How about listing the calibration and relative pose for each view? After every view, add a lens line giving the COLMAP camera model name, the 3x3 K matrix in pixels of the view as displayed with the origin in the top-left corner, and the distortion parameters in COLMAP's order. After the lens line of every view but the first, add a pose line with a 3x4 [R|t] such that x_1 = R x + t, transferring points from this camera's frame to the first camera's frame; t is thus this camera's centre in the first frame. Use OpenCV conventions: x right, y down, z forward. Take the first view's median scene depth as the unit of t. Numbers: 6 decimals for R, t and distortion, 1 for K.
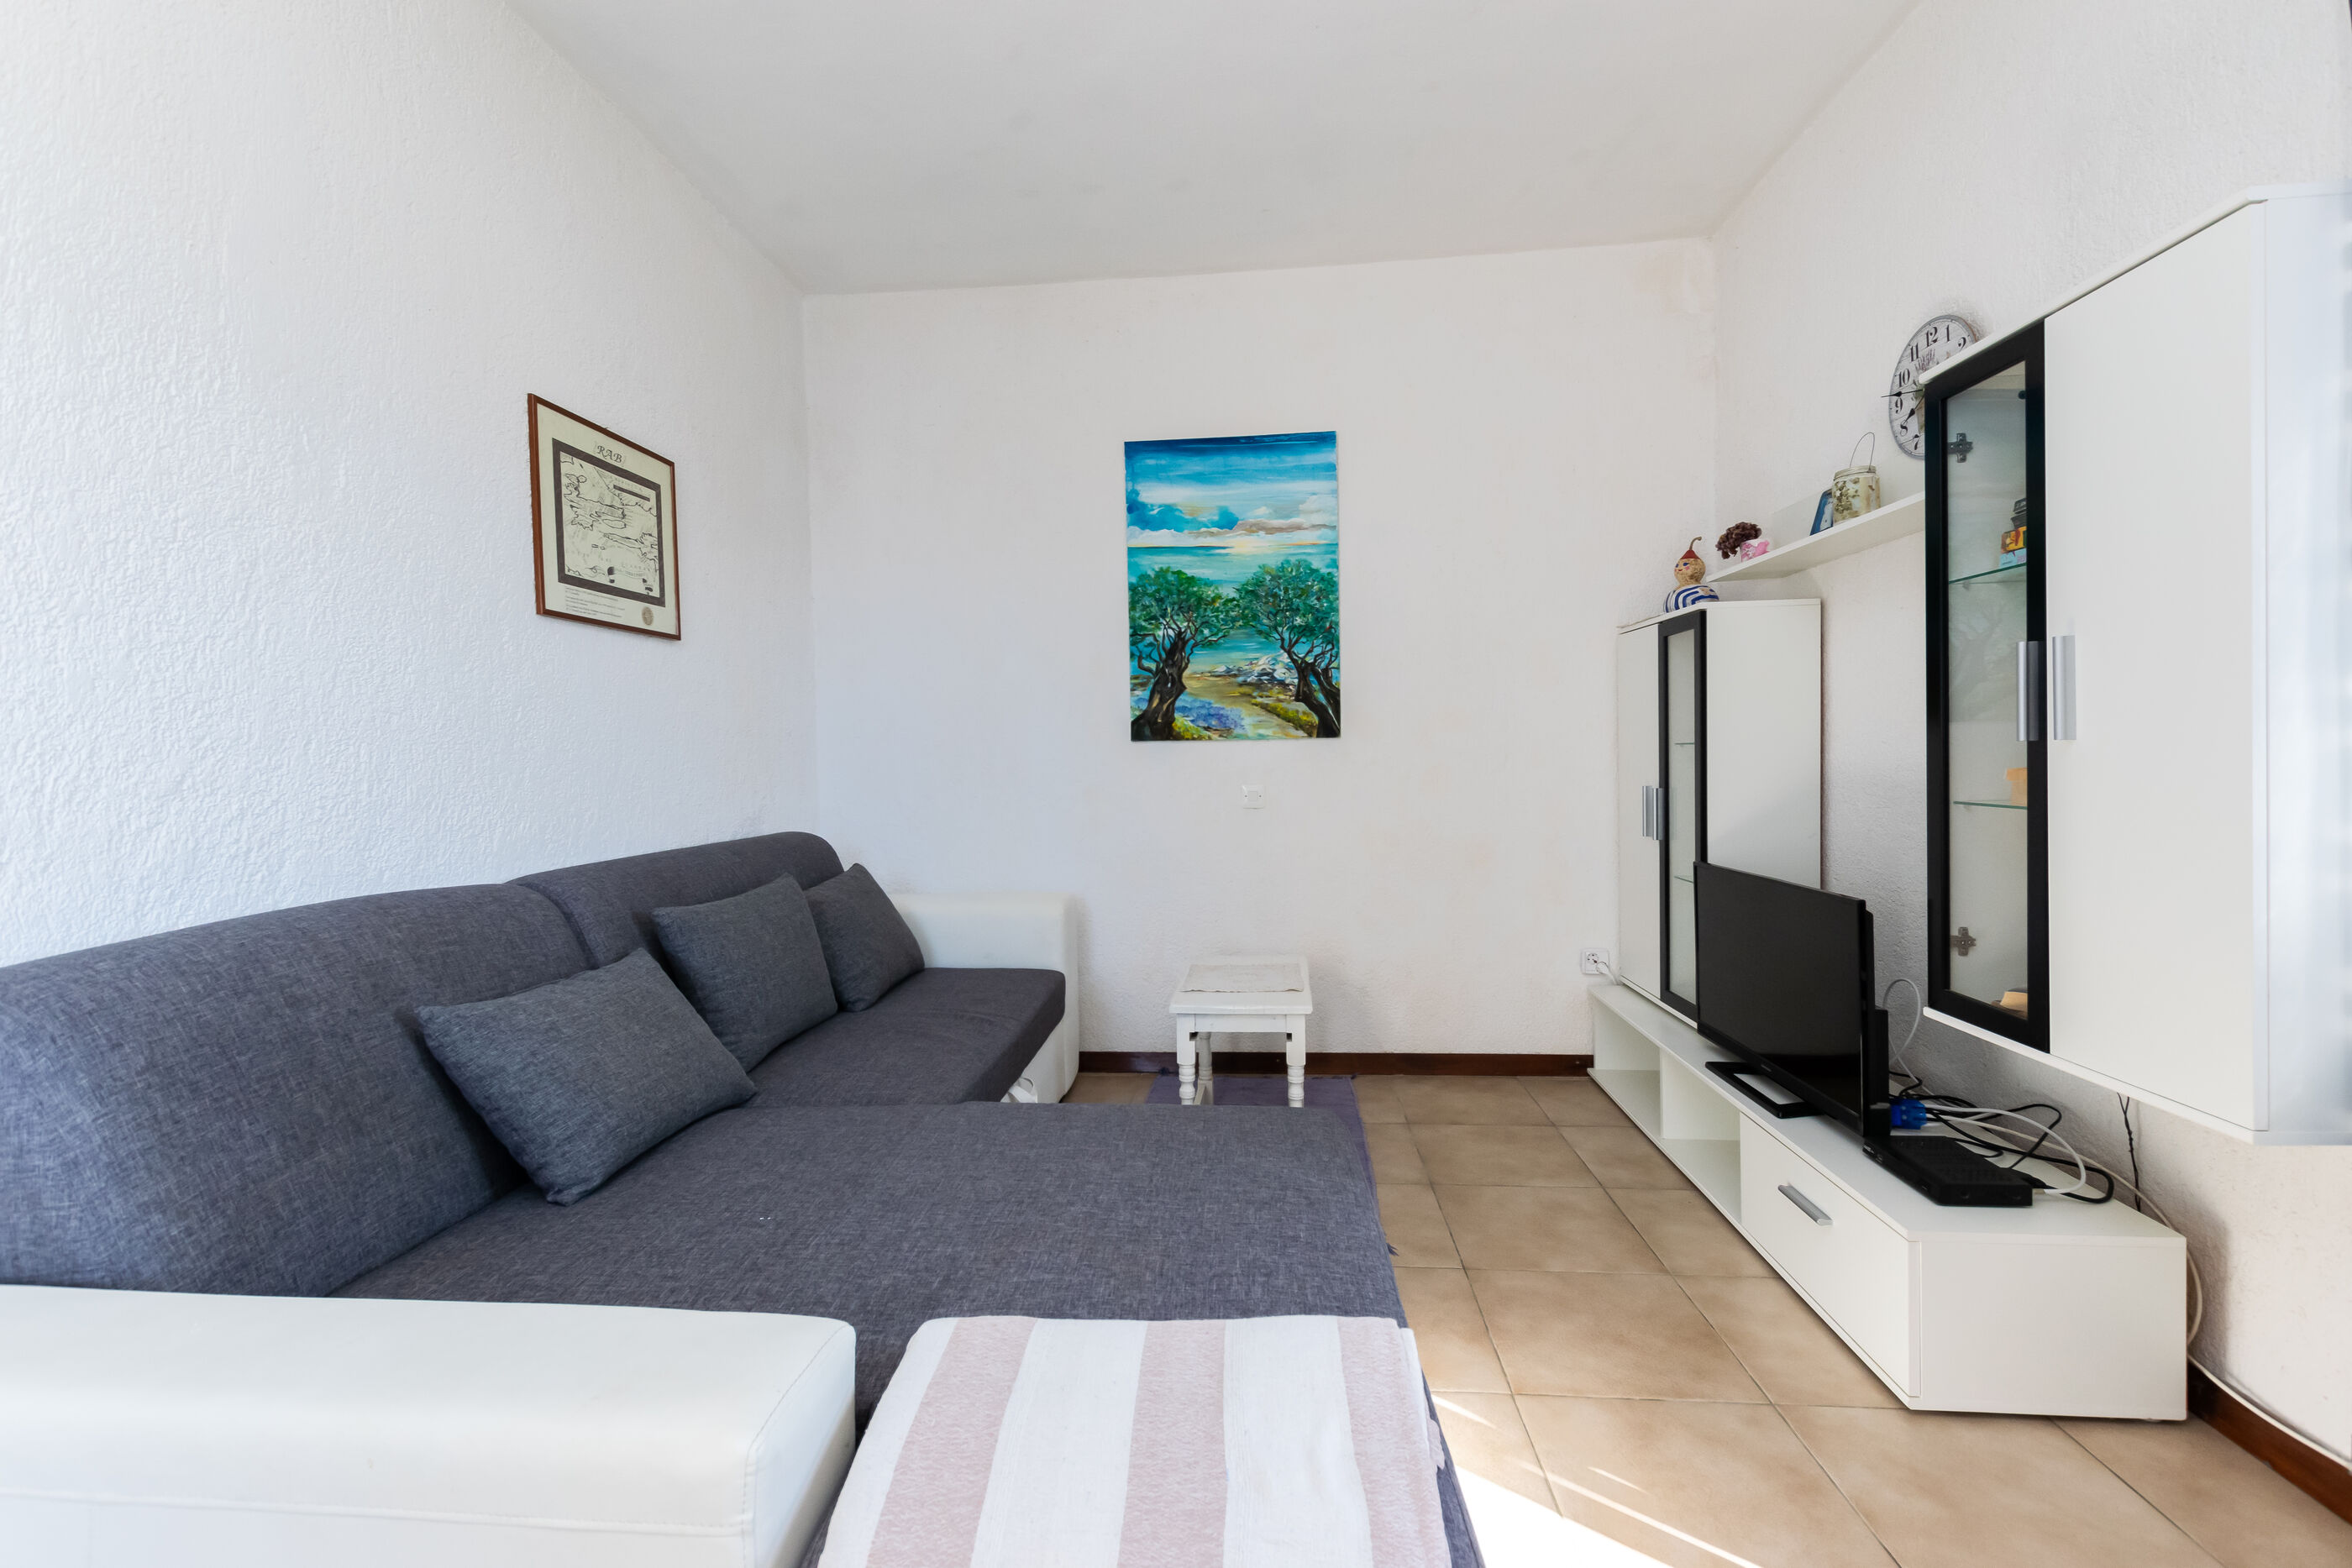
lens RADIAL K [[1000.0, 0, 1176.3], [0, 1000.0, 798.4], [0, 0, 1]] dist [0.002221, -0.000508]
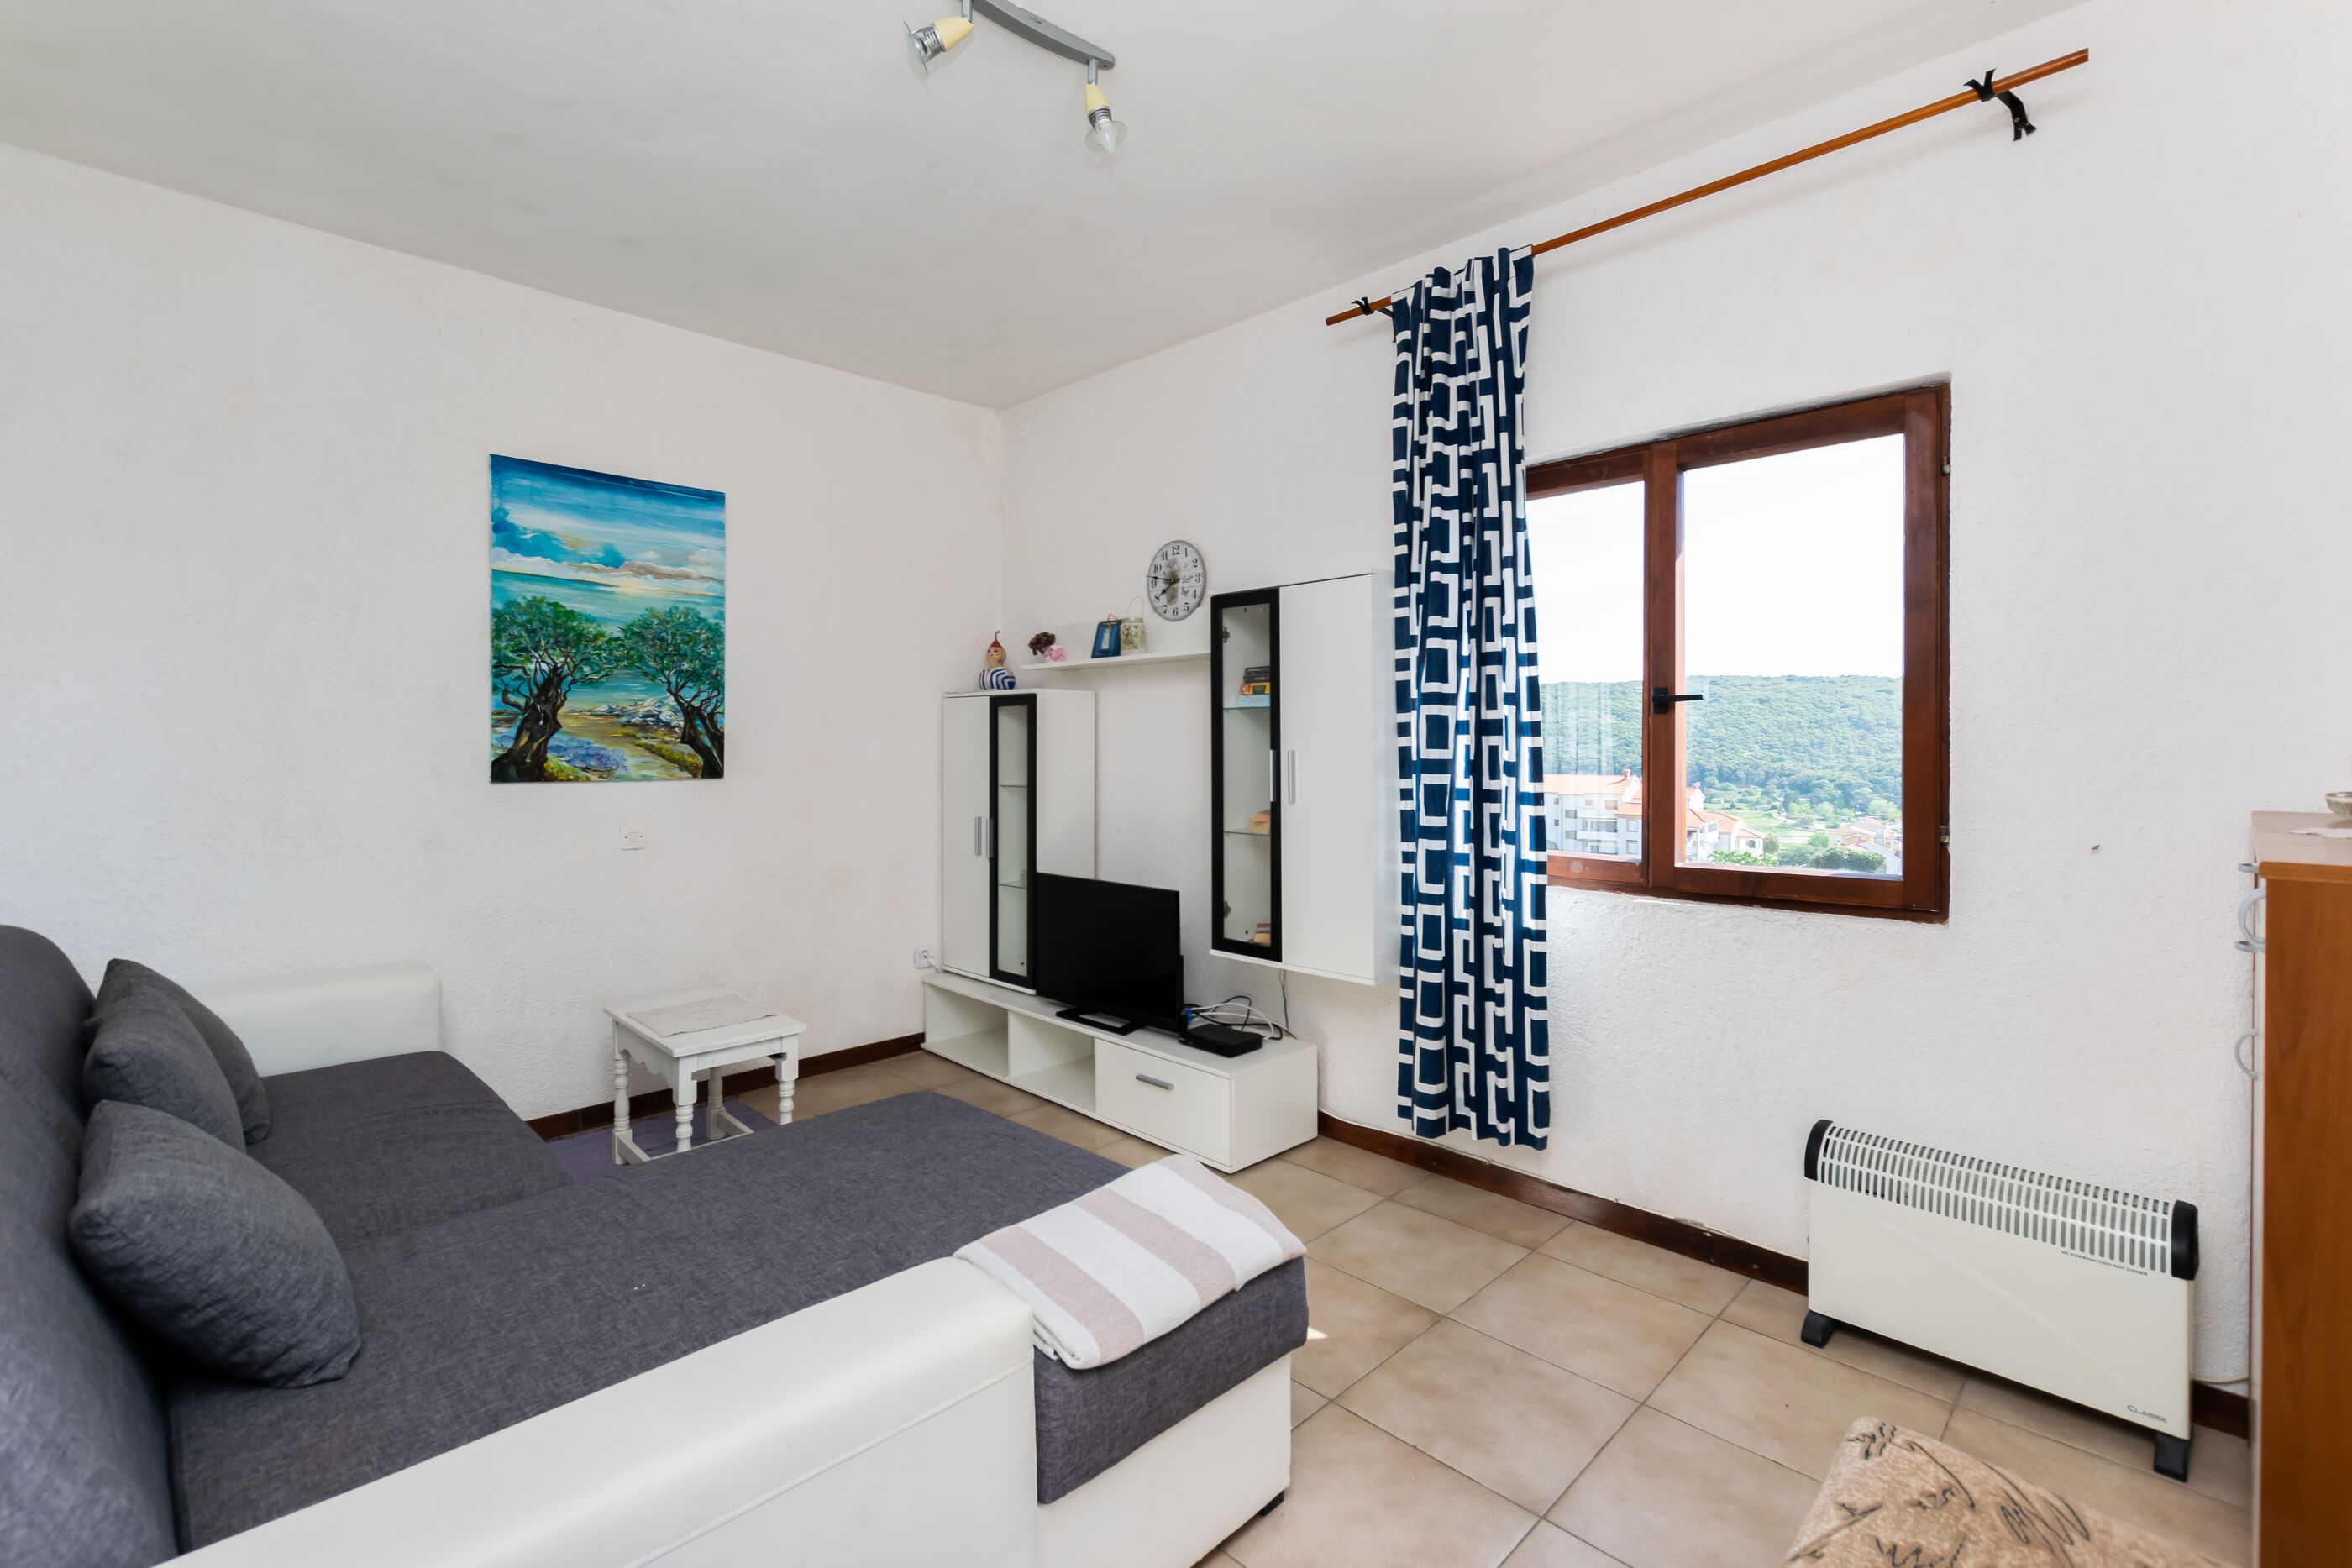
lens RADIAL K [[1004.9, 0, 1157.8], [0, 1004.9, 789.1], [0, 0, 1]] dist [-0.001889, -0.000520]
pose [[0.658545, -0.011908, 0.752447, -0.340036], [0.021853, 0.999756, -0.003303, -0.036377], [-0.752224, 0.018618, 0.658644, -0.048311]]
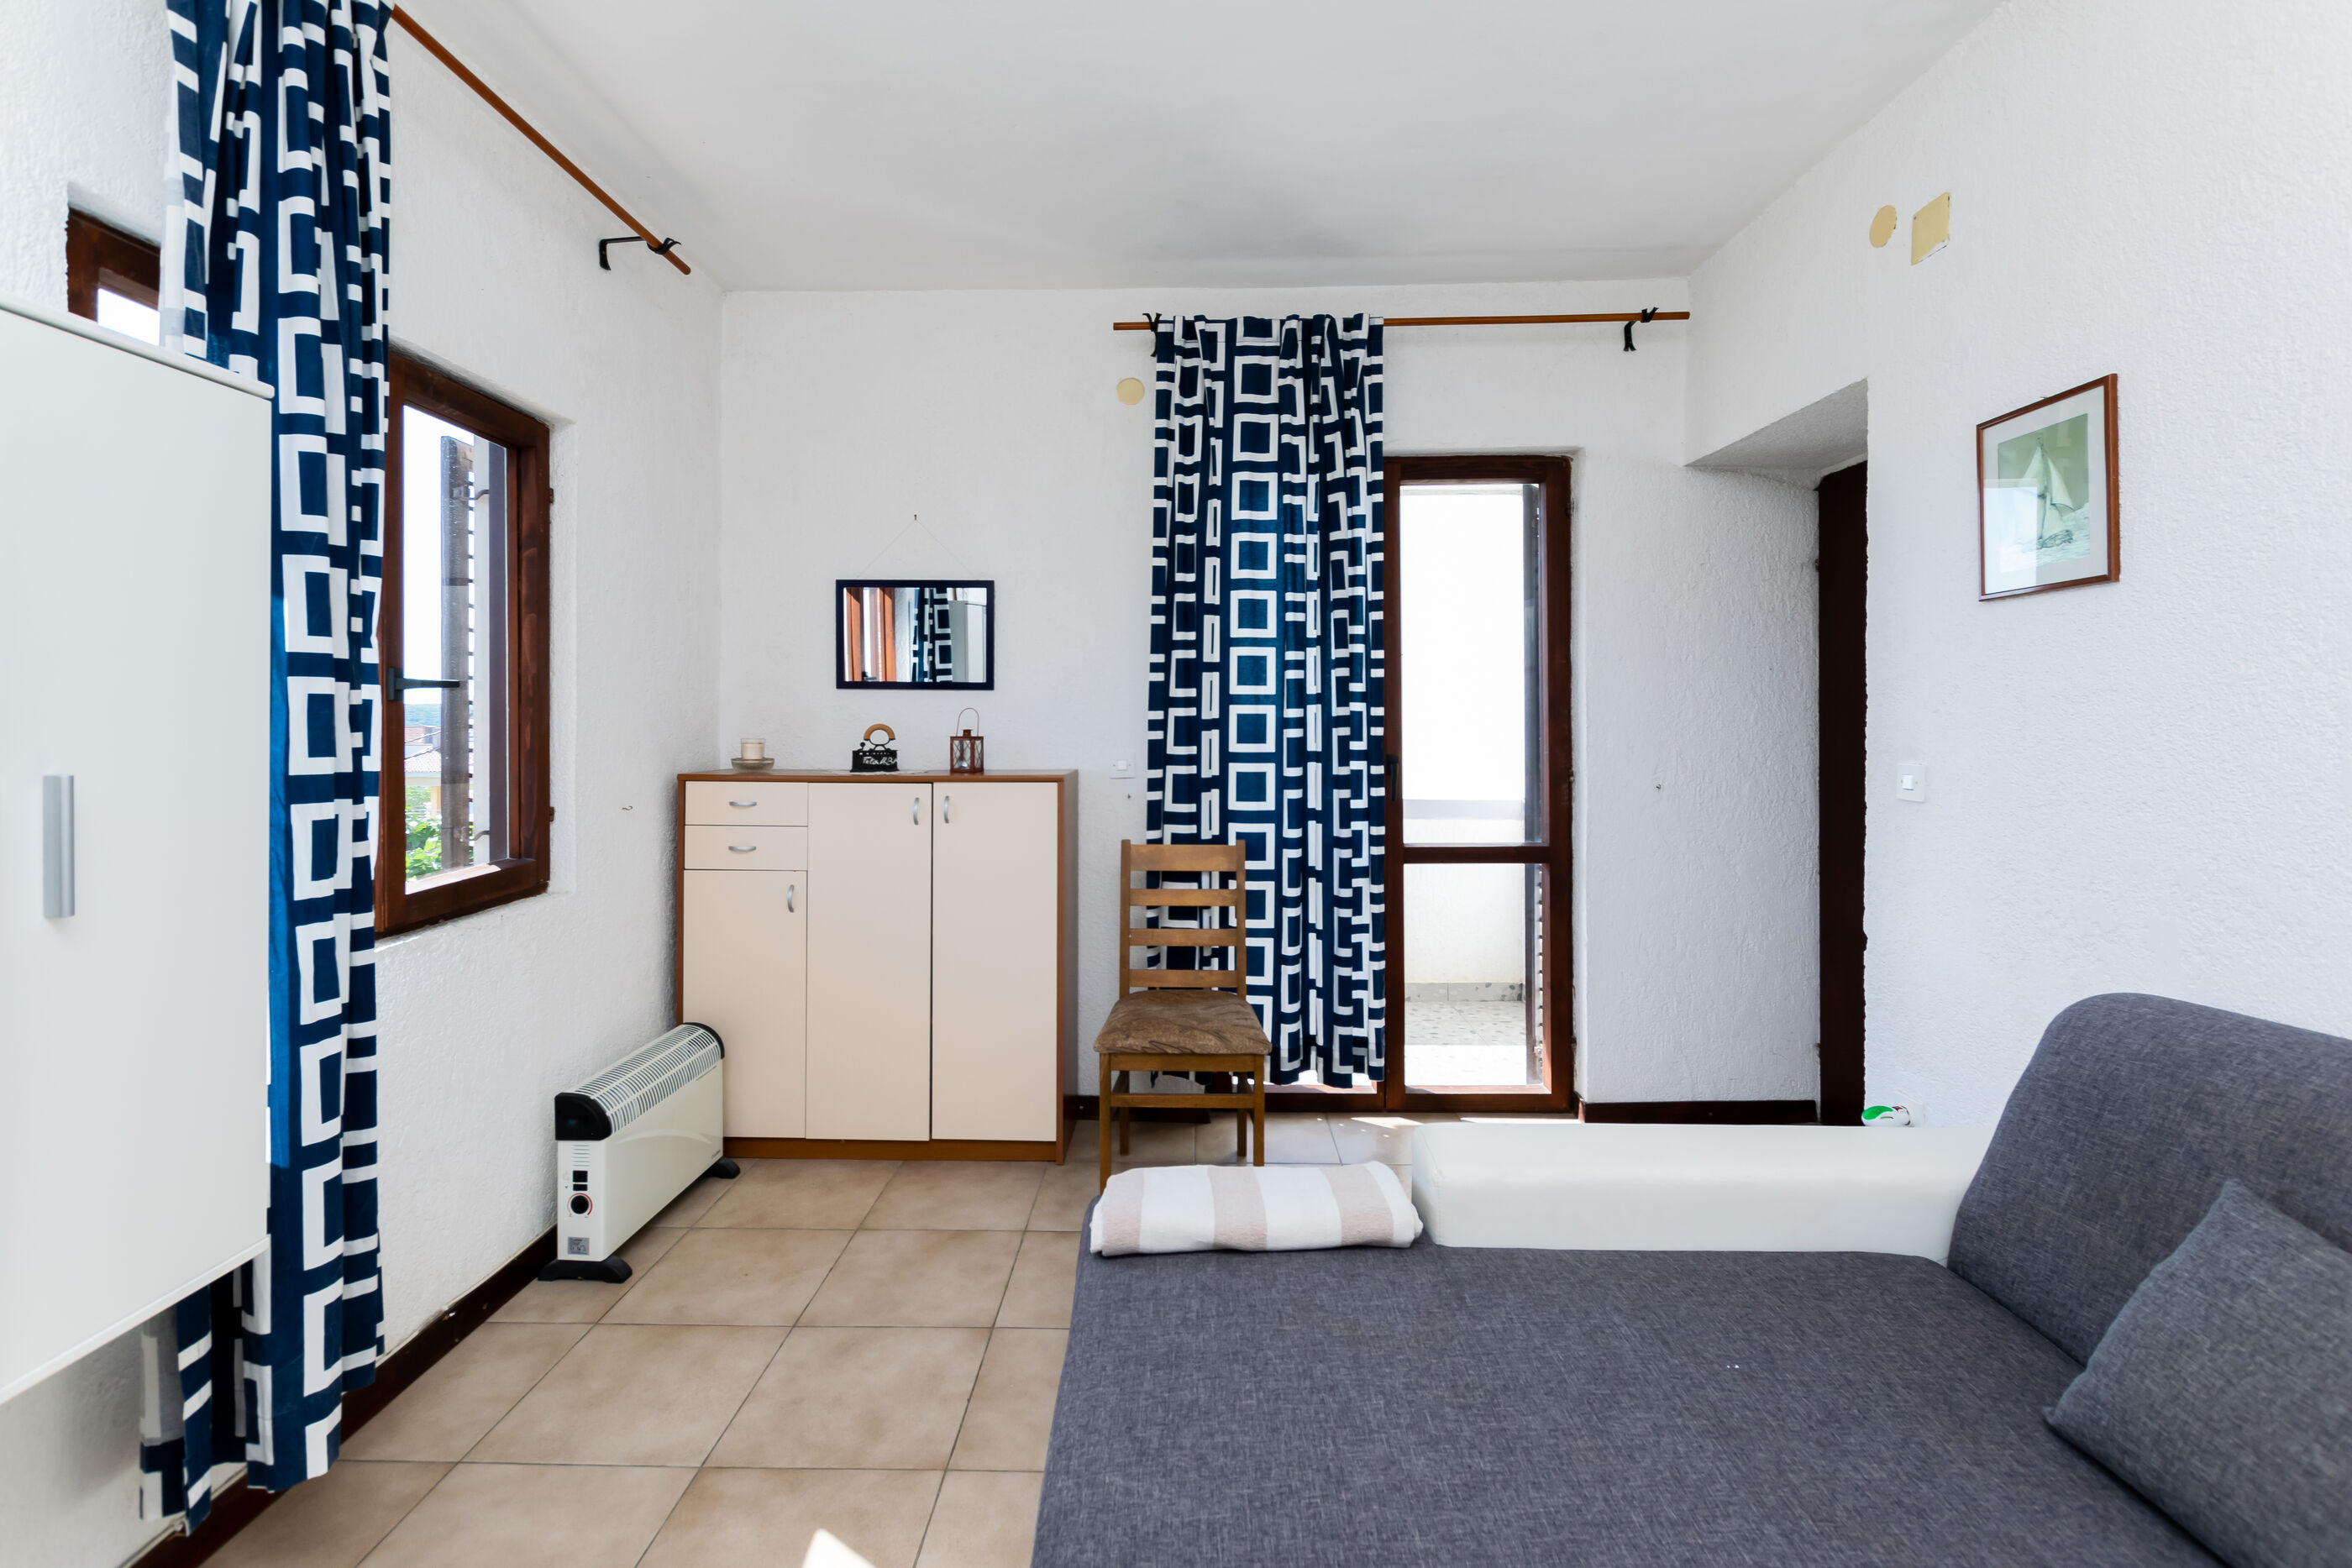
lens RADIAL K [[1004.9, 0, 1157.8], [0, 1004.9, 789.1], [0, 0, 1]] dist [-0.001889, -0.000520]
pose [[-0.999217, 0.021090, -0.033485, 0.054688], [0.017630, 0.994785, 0.100463, -0.084268], [0.035429, 0.099794, -0.994377, 0.746856]]
